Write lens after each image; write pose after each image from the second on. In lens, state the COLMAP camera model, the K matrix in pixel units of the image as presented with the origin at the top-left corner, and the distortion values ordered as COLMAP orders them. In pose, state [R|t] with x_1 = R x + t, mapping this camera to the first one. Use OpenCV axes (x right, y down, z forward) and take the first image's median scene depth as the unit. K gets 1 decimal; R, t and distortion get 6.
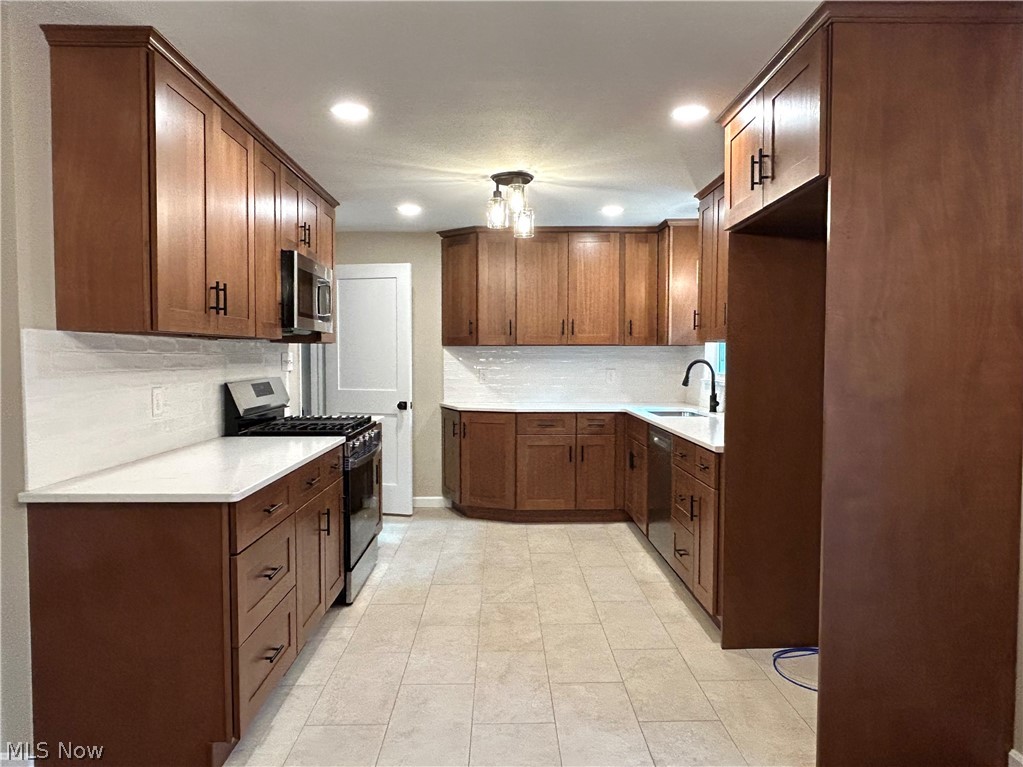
lens RADIAL K [[676.6, 0, 511.5], [0, 676.6, 383.5], [0, 0, 1]] dist [-0.001581, -0.001288]
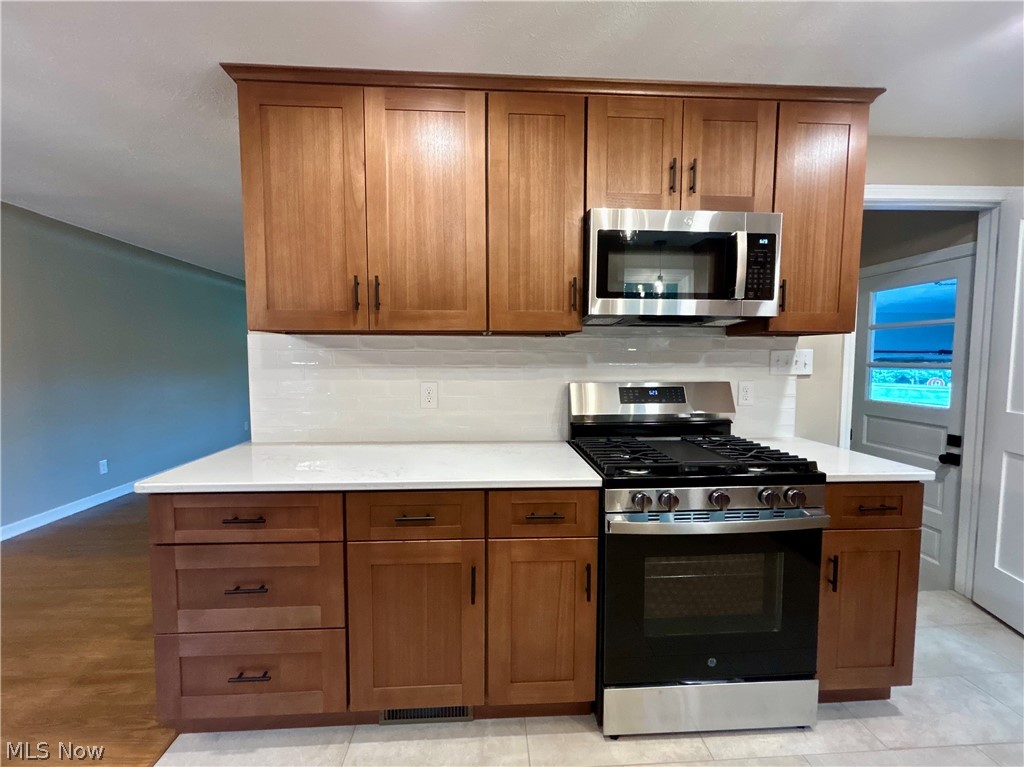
lens RADIAL K [[429.0, 0, 512.0], [0, 429.0, 383.5], [0, 0, 1]] dist [-0.000521, 0.000153]
pose [[0.044951, 0.056533, -0.997388, 0.143448], [-0.042089, 0.997618, 0.054649, -0.028133], [0.998102, 0.039523, 0.047223, 0.852926]]
